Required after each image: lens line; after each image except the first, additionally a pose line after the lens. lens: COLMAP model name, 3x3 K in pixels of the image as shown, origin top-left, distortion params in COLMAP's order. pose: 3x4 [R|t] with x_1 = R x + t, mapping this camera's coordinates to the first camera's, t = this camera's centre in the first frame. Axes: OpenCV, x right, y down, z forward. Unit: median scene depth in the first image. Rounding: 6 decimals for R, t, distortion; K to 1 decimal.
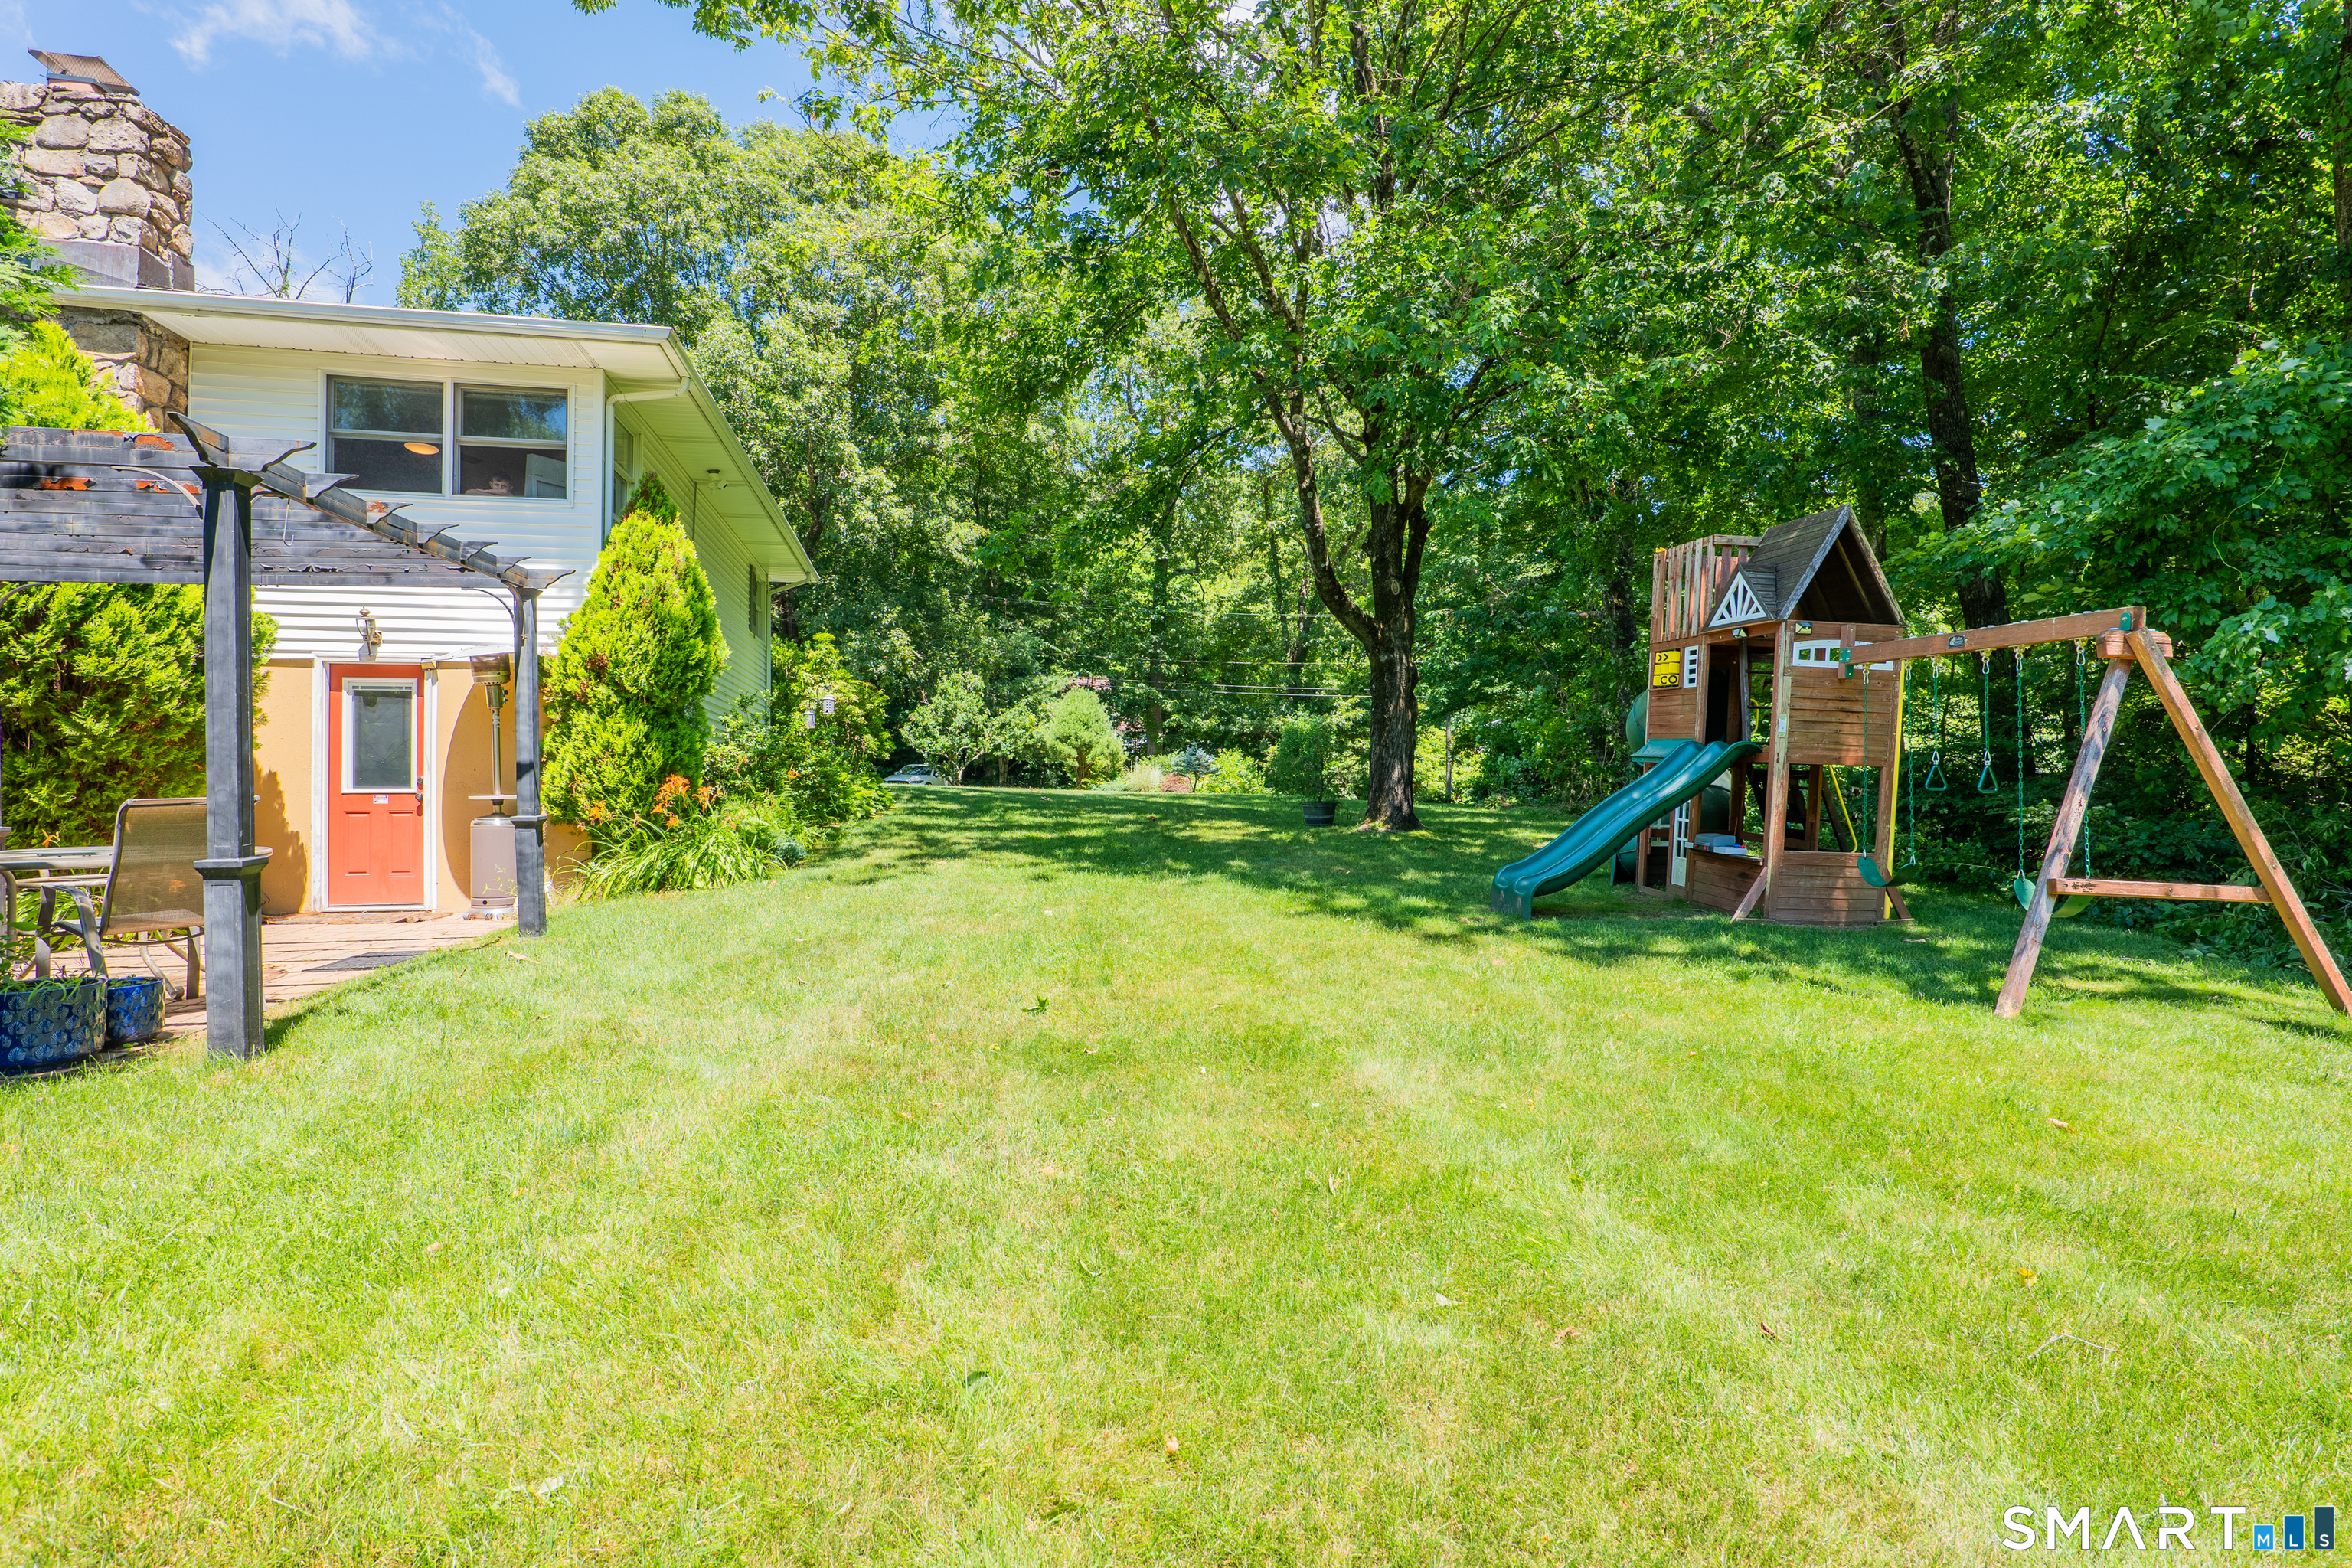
lens RADIAL K [[1090.8, 0, 1182.3], [0, 1090.8, 787.2], [0, 0, 1]] dist [-0.002079, 0.000120]
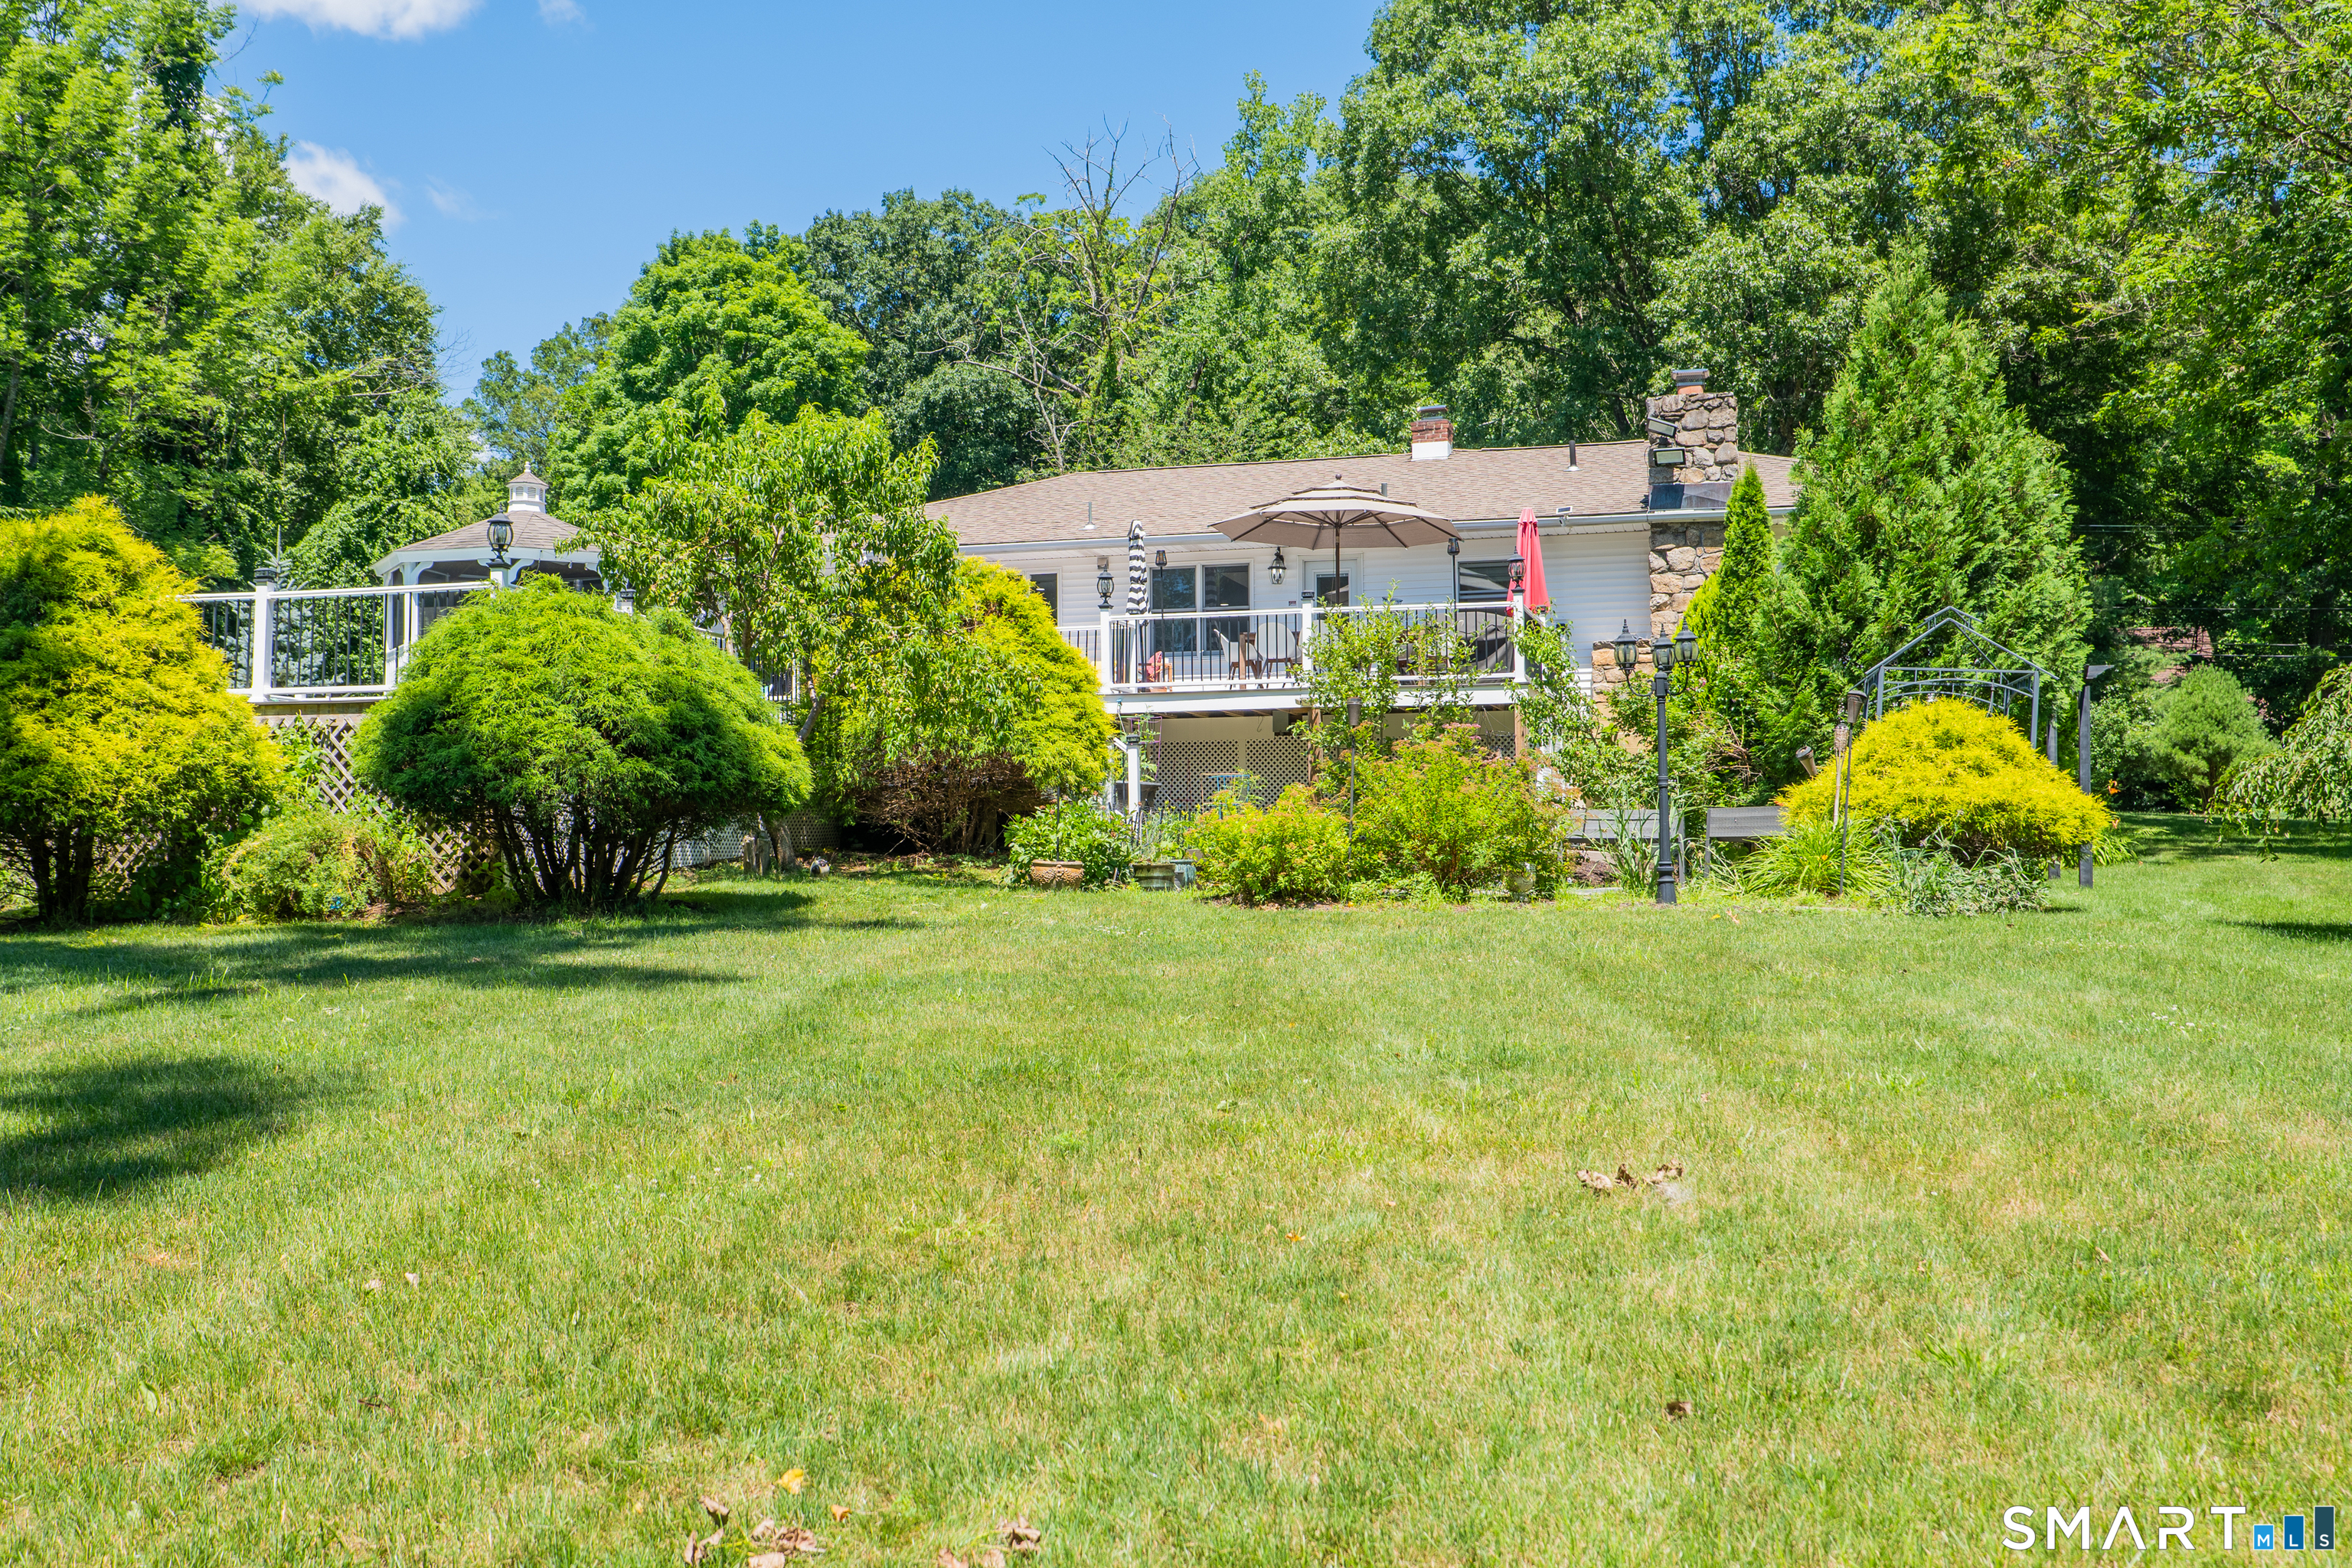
lens RADIAL K [[2233.4, 0, 1177.9], [0, 2233.4, 798.2], [0, 0, 1]] dist [0.021951, 0.003755]
pose [[0.887773, -0.016479, -0.459987, -0.030913], [0.007058, 0.999729, -0.022192, 0.016576], [0.460228, 0.016455, 0.887648, -0.583595]]
